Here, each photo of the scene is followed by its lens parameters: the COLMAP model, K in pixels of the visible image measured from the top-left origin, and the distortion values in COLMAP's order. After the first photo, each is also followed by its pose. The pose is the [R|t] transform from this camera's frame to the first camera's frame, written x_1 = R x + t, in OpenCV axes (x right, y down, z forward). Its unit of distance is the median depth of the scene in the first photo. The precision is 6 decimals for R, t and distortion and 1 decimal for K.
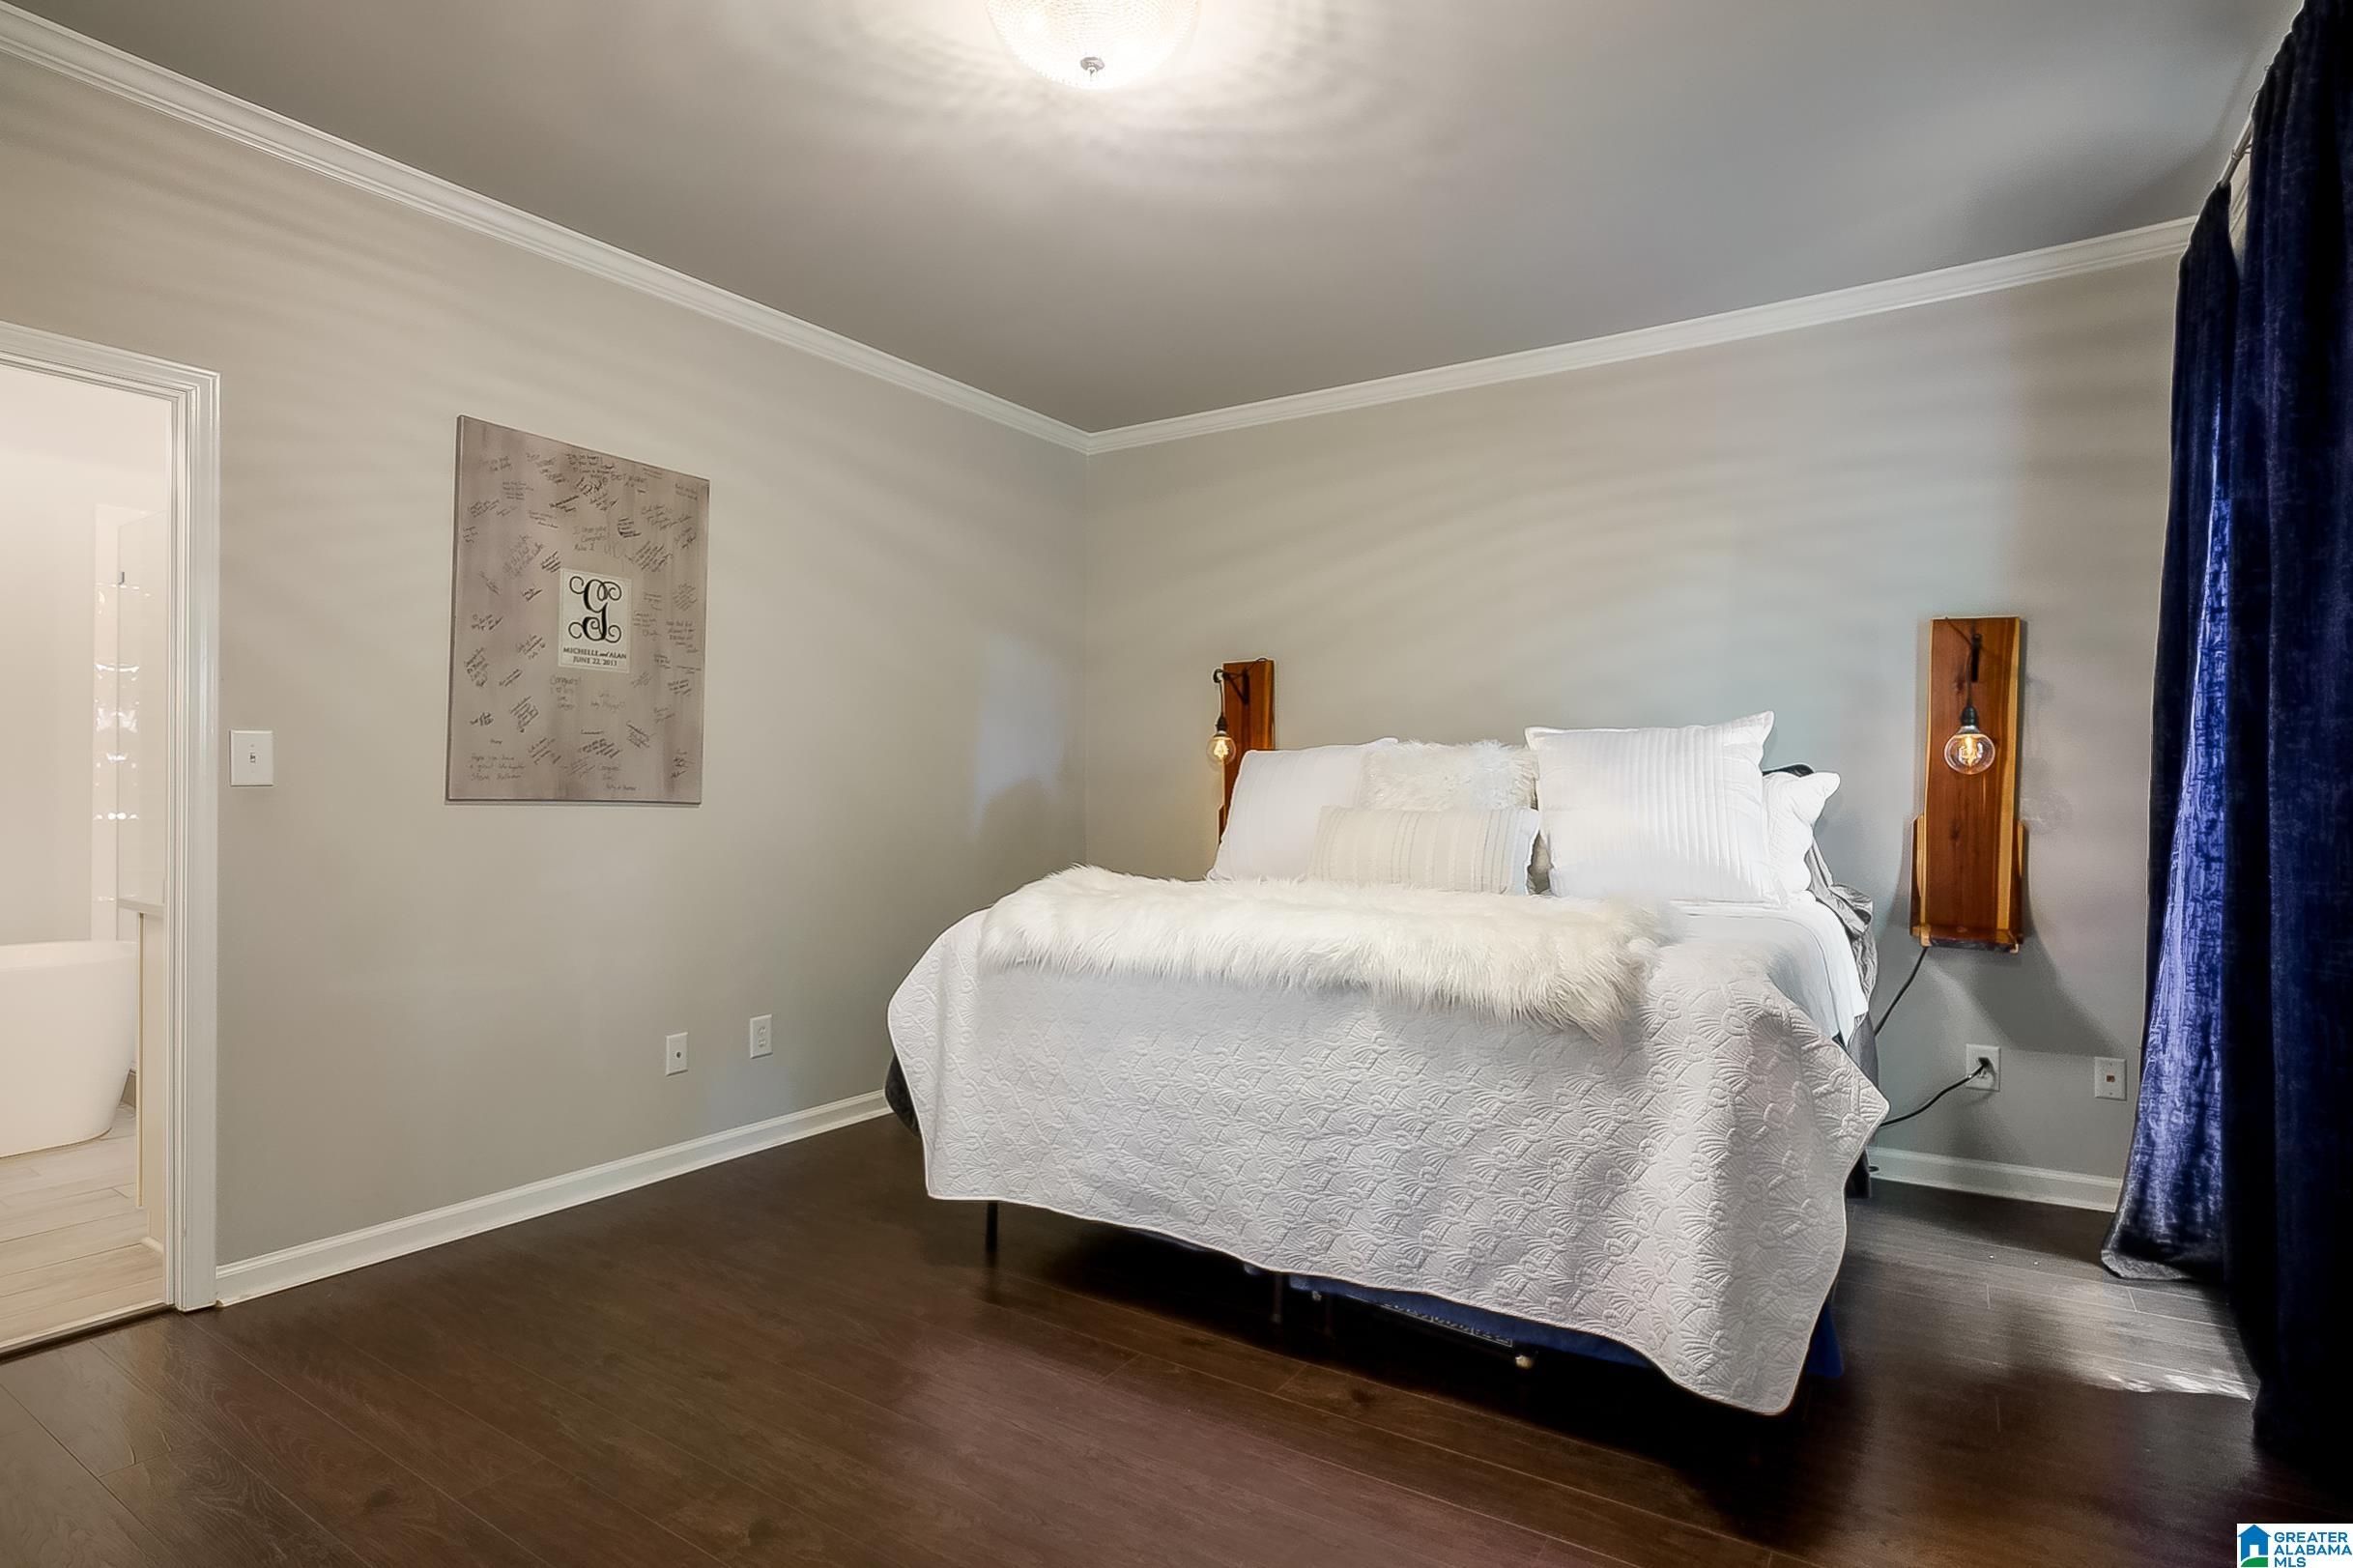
lens RADIAL K [[1169.7, 0, 1168.7], [0, 1169.7, 791.6], [0, 0, 1]] dist [-0.023795, 0.020909]
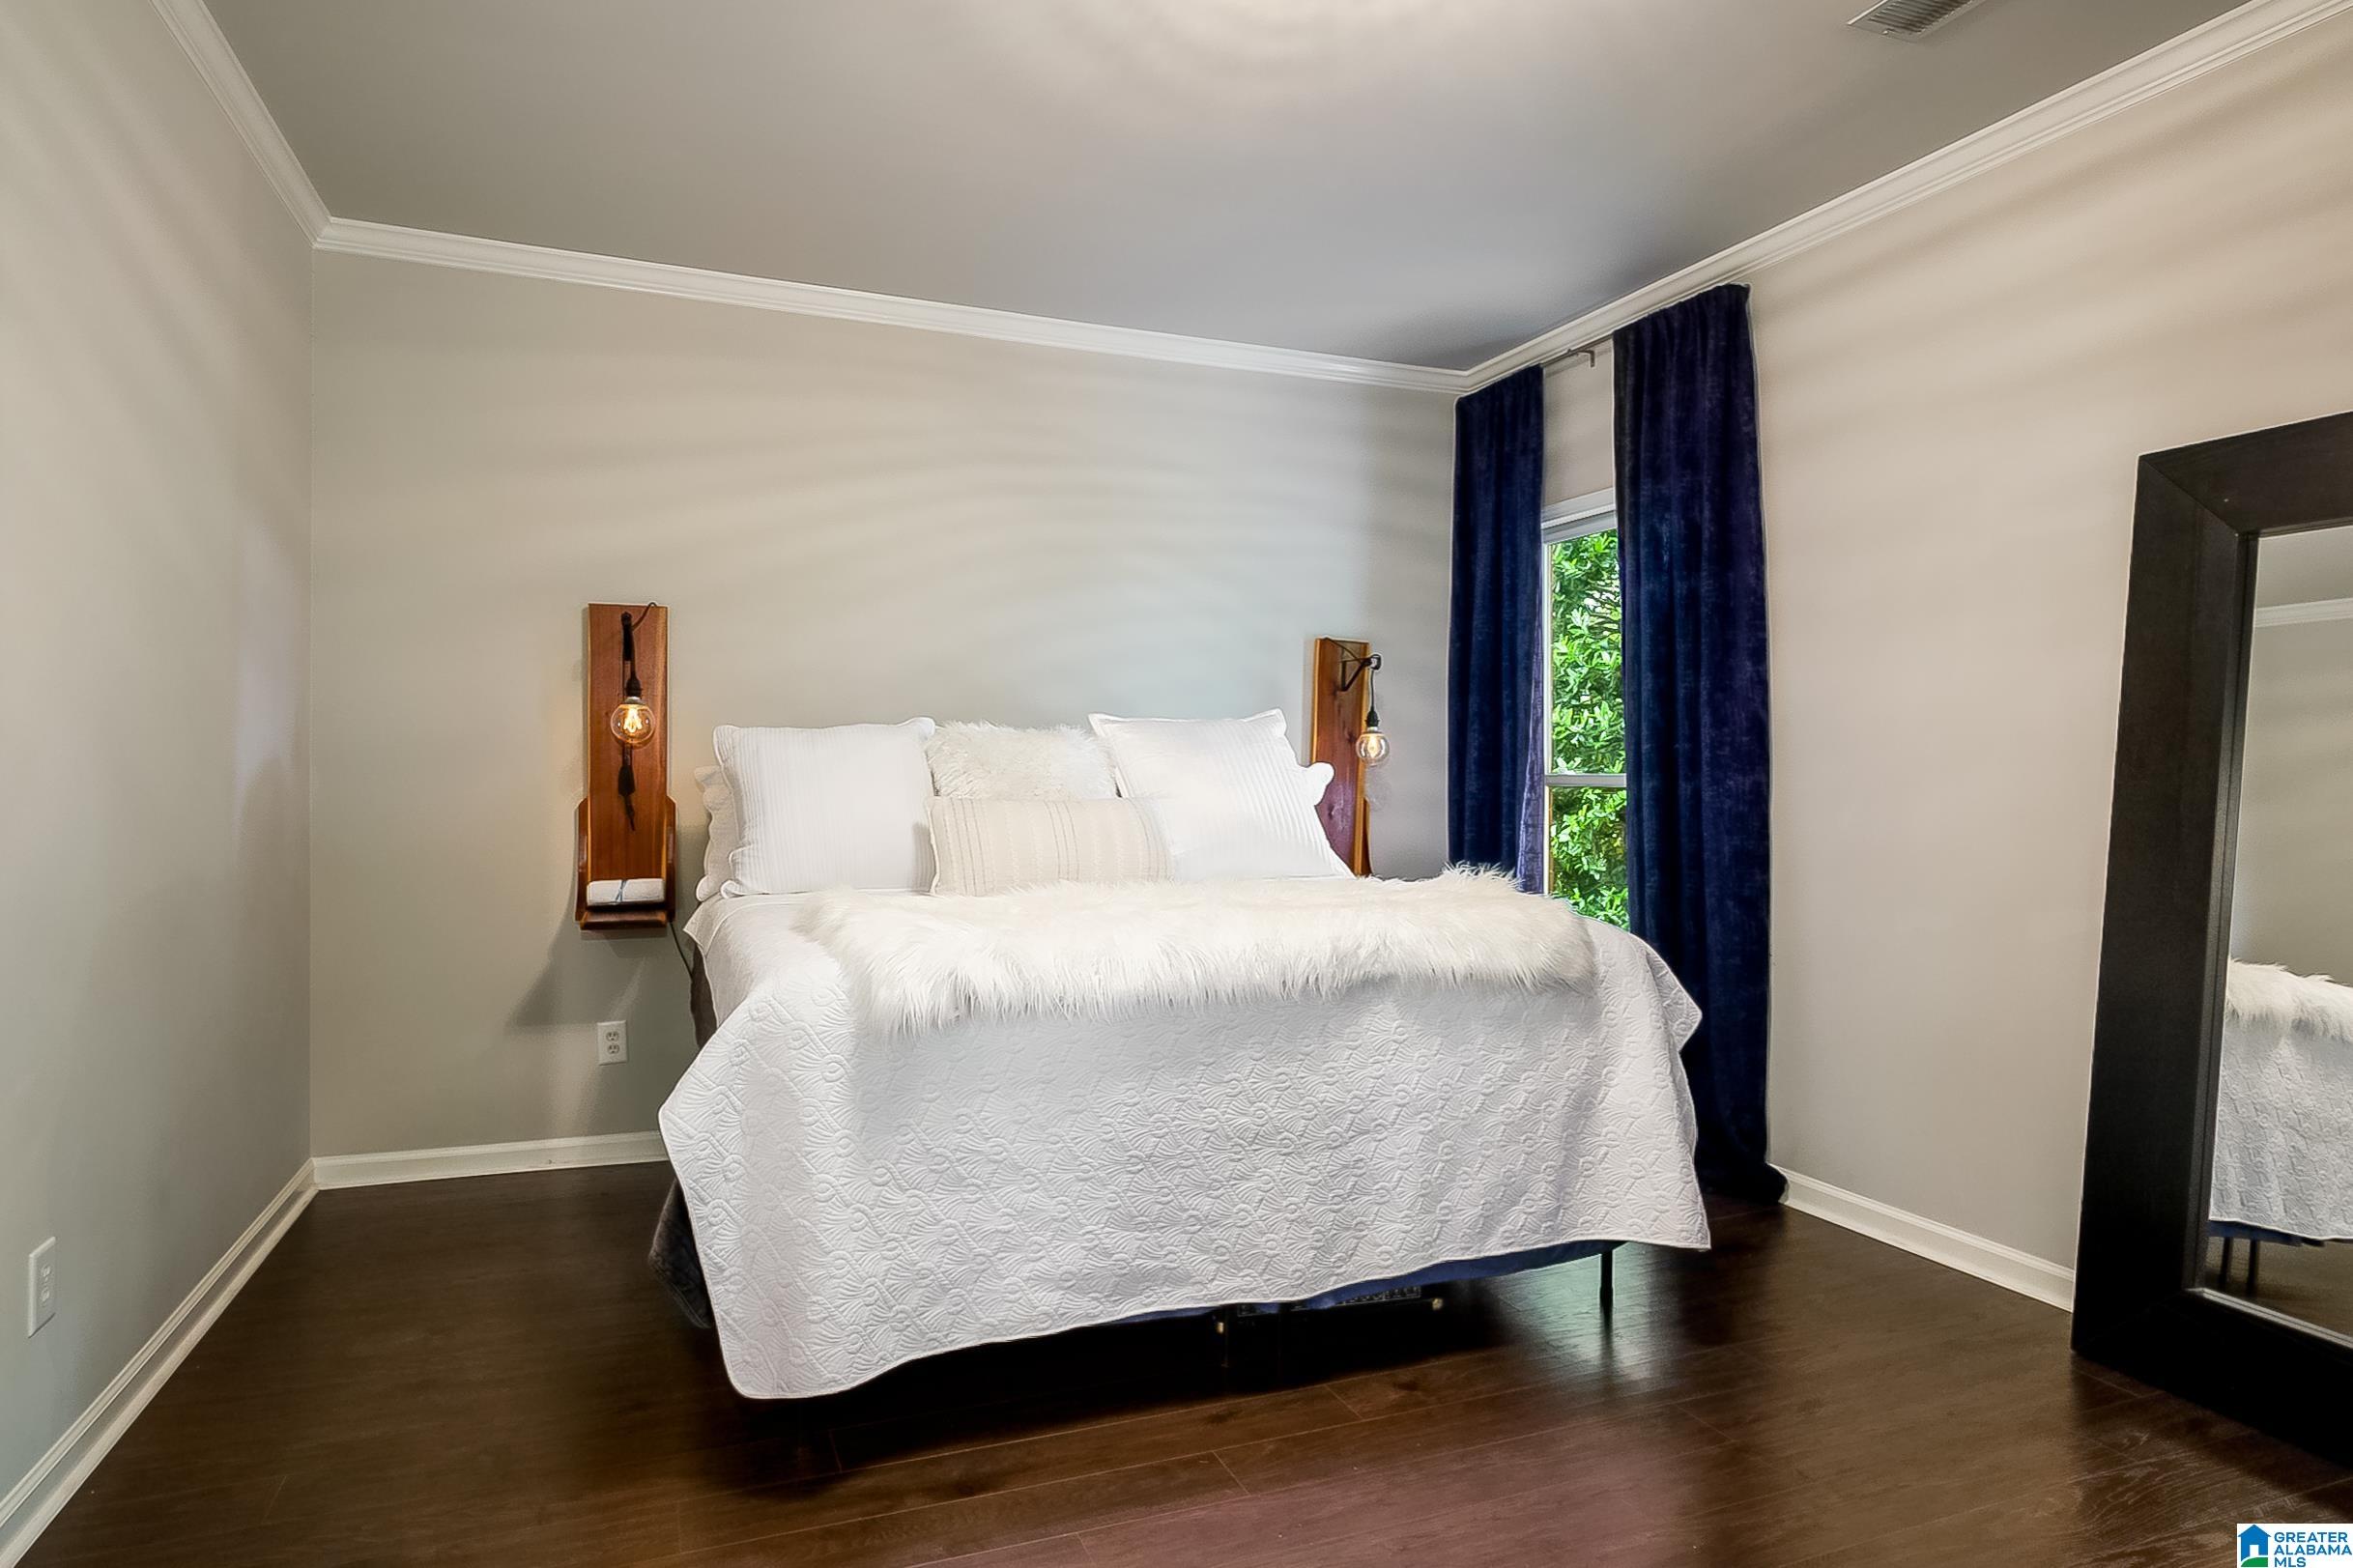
lens RADIAL K [[1271.2, 0, 1176.5], [0, 1271.2, 784.0], [0, 0, 1]] dist [-0.001884, -0.000740]
pose [[0.593596, -0.007659, 0.804727, -0.798118], [-0.001797, 0.999940, 0.010843, -0.011108], [-0.804761, -0.007883, 0.593546, 0.492205]]
